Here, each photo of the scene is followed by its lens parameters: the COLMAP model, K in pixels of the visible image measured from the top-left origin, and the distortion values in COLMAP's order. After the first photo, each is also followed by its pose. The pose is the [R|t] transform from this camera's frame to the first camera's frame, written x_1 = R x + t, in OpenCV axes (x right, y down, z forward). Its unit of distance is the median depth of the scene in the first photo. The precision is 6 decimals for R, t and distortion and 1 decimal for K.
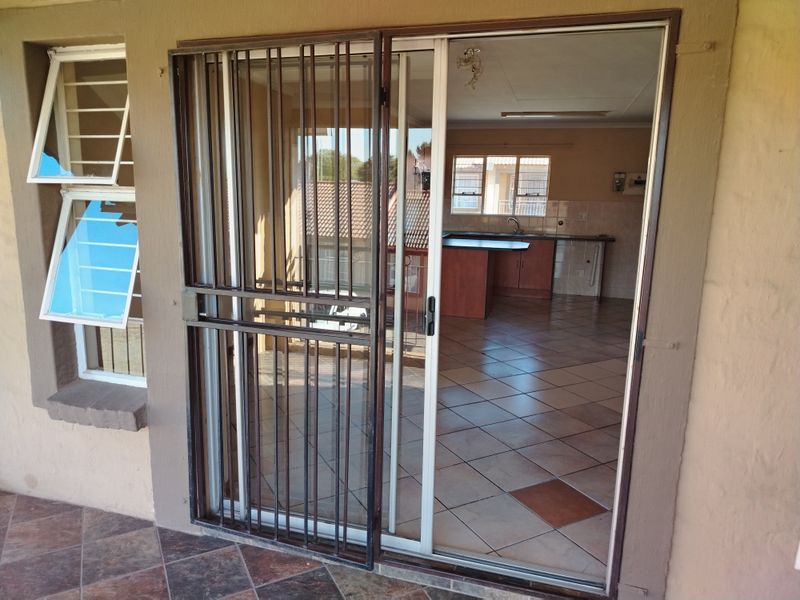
lens RADIAL K [[558.4, 0, 396.9], [0, 558.4, 292.1], [0, 0, 1]] dist [0.064900, -0.072780]
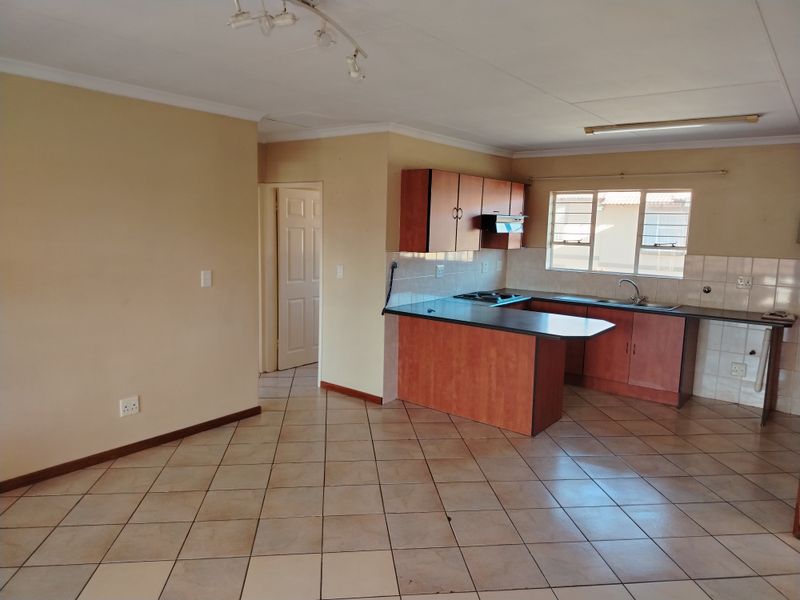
lens RADIAL K [[558.4, 0, 396.9], [0, 558.4, 292.1], [0, 0, 1]] dist [0.064900, -0.072780]
pose [[0.926874, 0.045681, -0.372582, 0.643401], [-0.069463, 0.996298, -0.050651, -0.195774], [0.368889, 0.072827, 0.926616, 0.814271]]
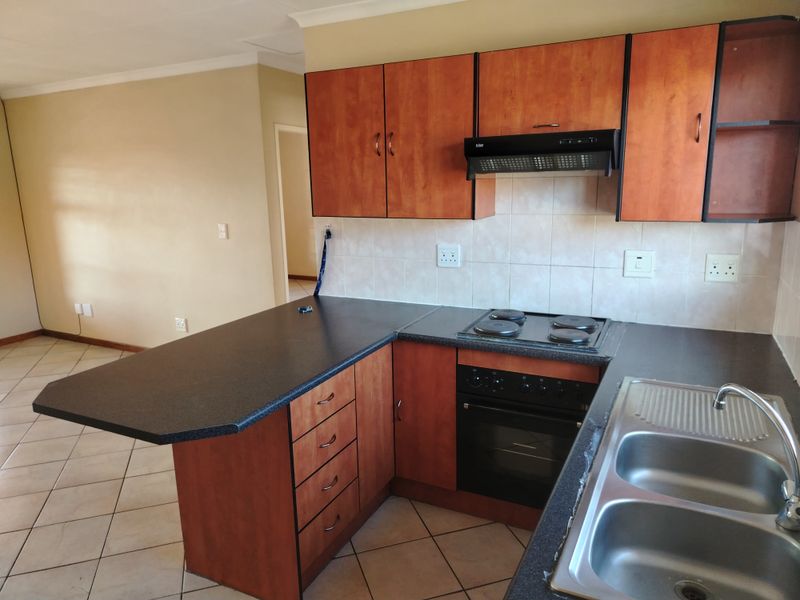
lens RADIAL K [[549.3, 0, 401.0], [0, 549.3, 297.7], [0, 0, 1]] dist [0.054188, -0.089741]
pose [[-0.175659, 0.191523, -0.965641, 1.122811], [-0.157243, 0.962841, 0.219571, -0.546546], [0.971812, 0.190410, -0.139016, 2.948283]]
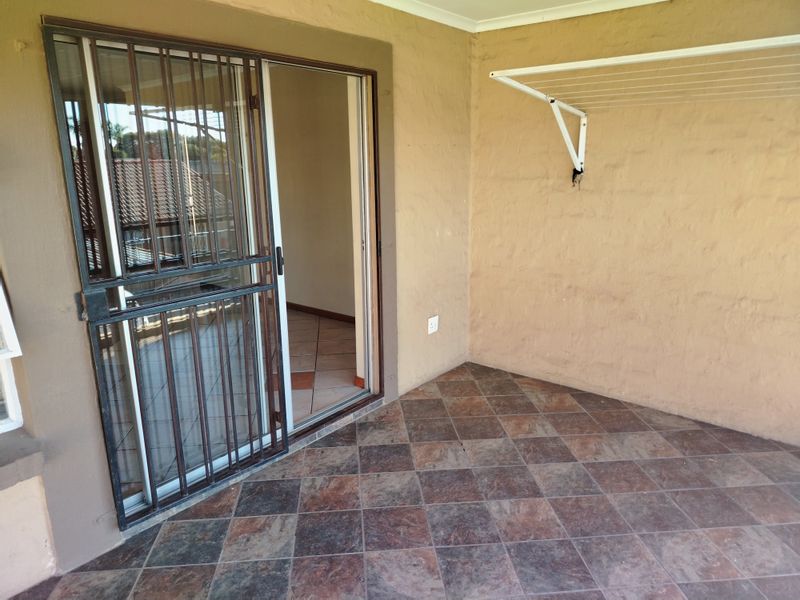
lens RADIAL K [[558.4, 0, 396.9], [0, 558.4, 292.1], [0, 0, 1]] dist [0.064900, -0.072780]
pose [[0.383231, -0.246031, 0.890282, -0.925203], [0.184840, 0.964802, 0.187059, -0.075714], [-0.904969, 0.092873, 0.415218, 0.140522]]
